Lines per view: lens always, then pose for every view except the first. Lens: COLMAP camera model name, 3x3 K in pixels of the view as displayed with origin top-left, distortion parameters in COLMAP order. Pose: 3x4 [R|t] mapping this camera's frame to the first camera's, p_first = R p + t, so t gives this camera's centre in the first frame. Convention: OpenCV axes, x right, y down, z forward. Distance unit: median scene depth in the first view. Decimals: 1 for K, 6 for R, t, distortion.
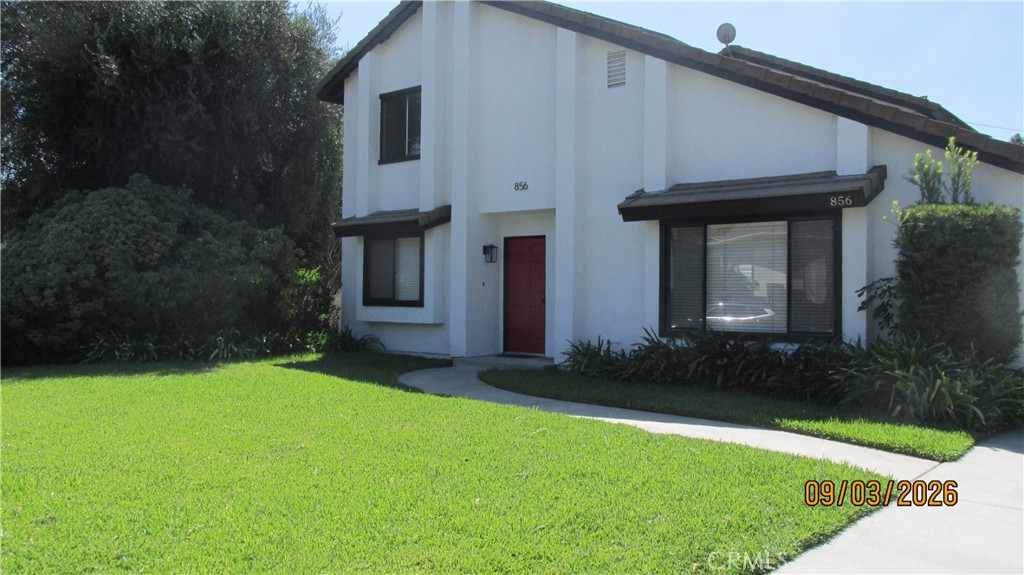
lens RADIAL K [[855.9, 0, 518.6], [0, 855.9, 289.9], [0, 0, 1]] dist [-0.026714, 0.006325]
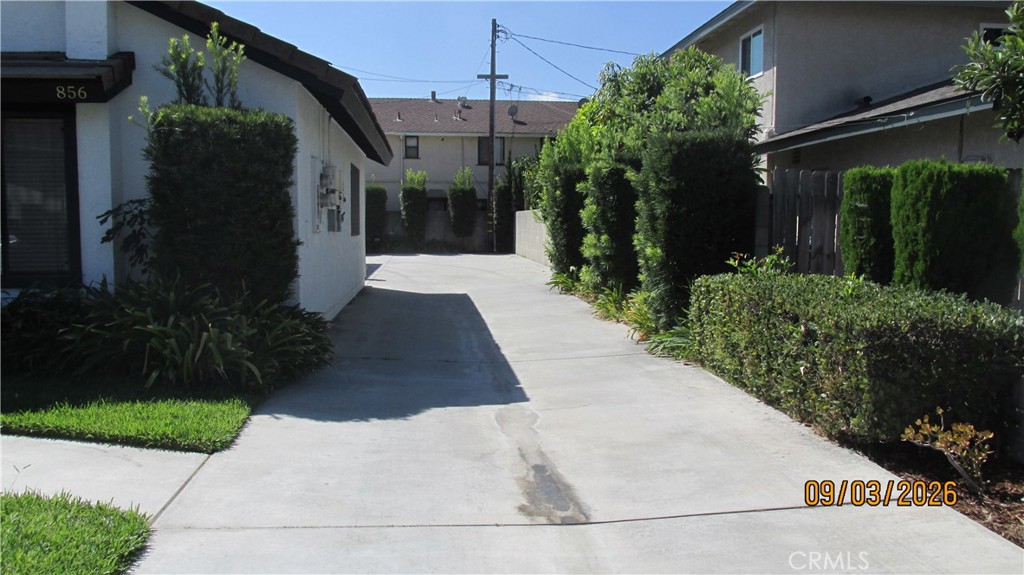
lens RADIAL K [[855.9, 0, 518.6], [0, 855.9, 289.9], [0, 0, 1]] dist [-0.026714, 0.006325]
pose [[0.692346, -0.062200, 0.718880, 0.101914], [-0.004704, 0.995868, 0.090696, -0.003510], [-0.721550, -0.066174, 0.689192, 0.195936]]
